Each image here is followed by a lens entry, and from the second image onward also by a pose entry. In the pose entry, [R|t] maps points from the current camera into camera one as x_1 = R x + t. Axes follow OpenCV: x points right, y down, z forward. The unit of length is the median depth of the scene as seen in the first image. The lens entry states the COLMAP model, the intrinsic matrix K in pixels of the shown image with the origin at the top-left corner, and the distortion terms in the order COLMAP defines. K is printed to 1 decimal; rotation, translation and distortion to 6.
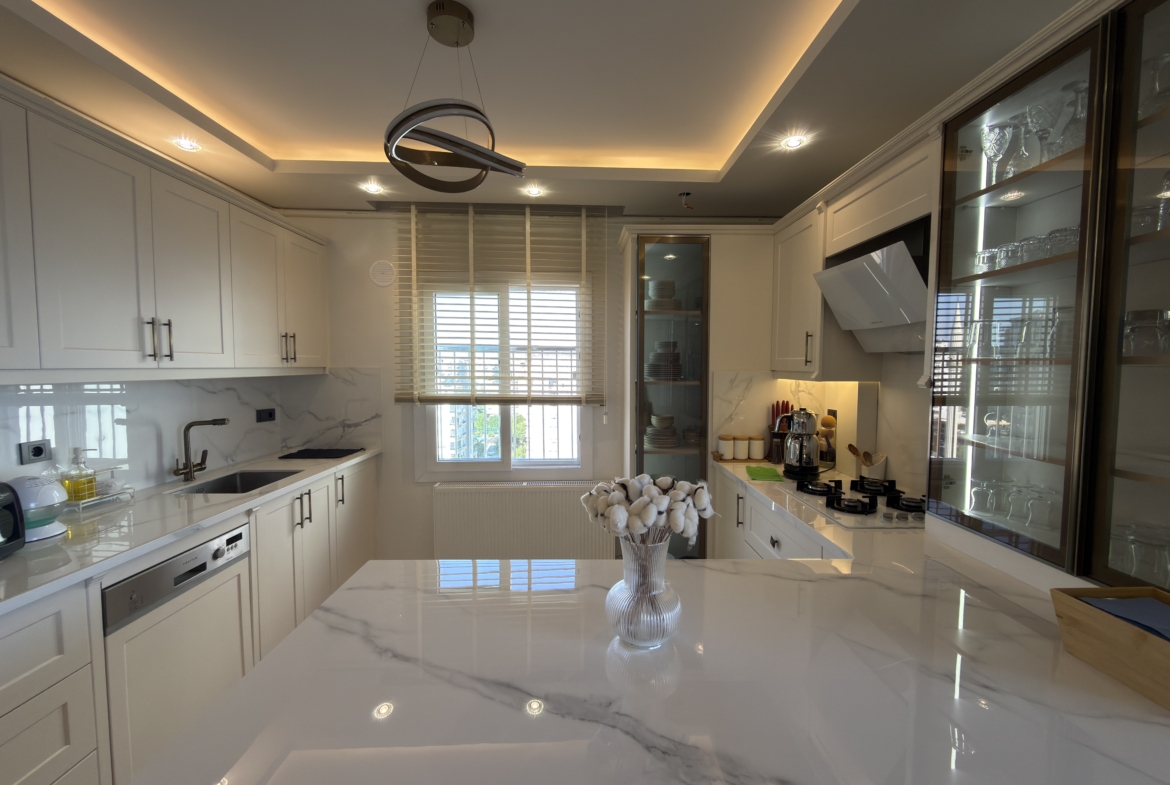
lens RADIAL K [[465.0, 0, 587.5], [0, 465.0, 391.7], [0, 0, 1]] dist [-0.000854, -0.000119]
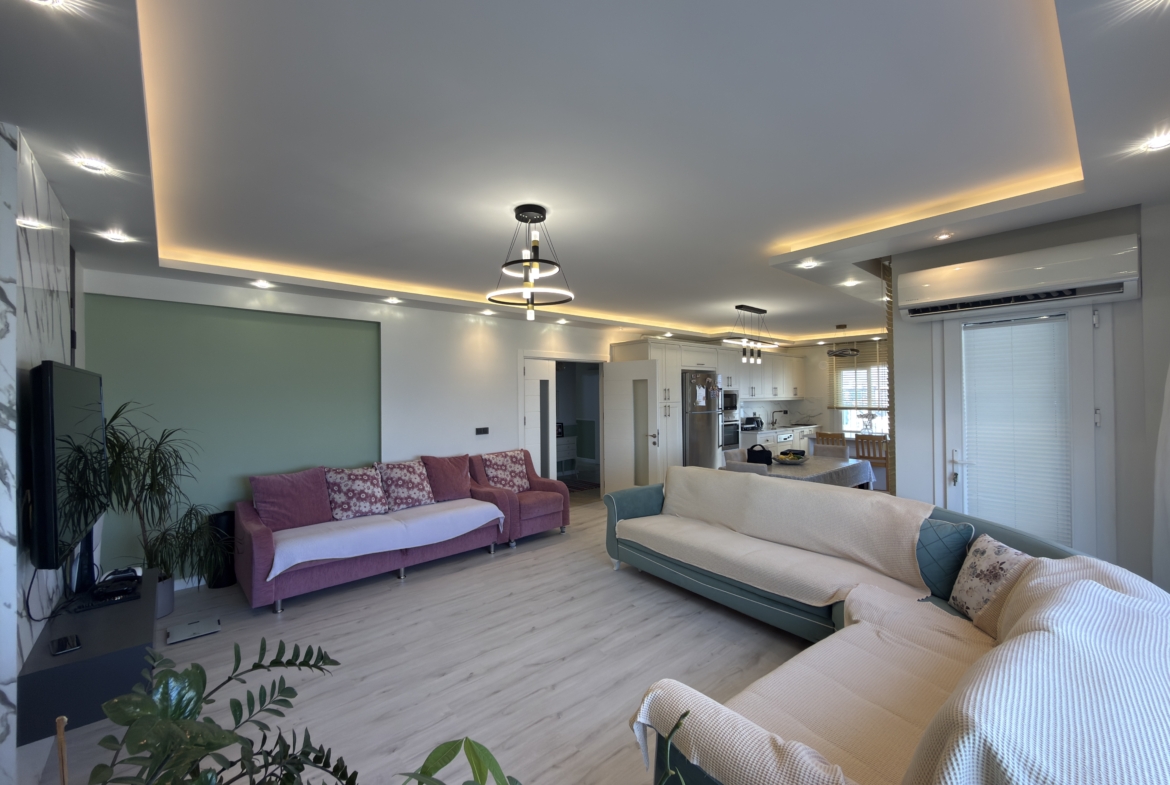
lens RADIAL K [[465.0, 0, 586.5], [0, 465.0, 391.6], [0, 0, 1]] dist [-0.000854, -0.000119]
pose [[0.650146, -0.012694, -0.759703, 0.917561], [-0.029142, 0.998708, -0.041627, 0.090542], [0.759250, 0.049203, 0.648936, -2.284842]]
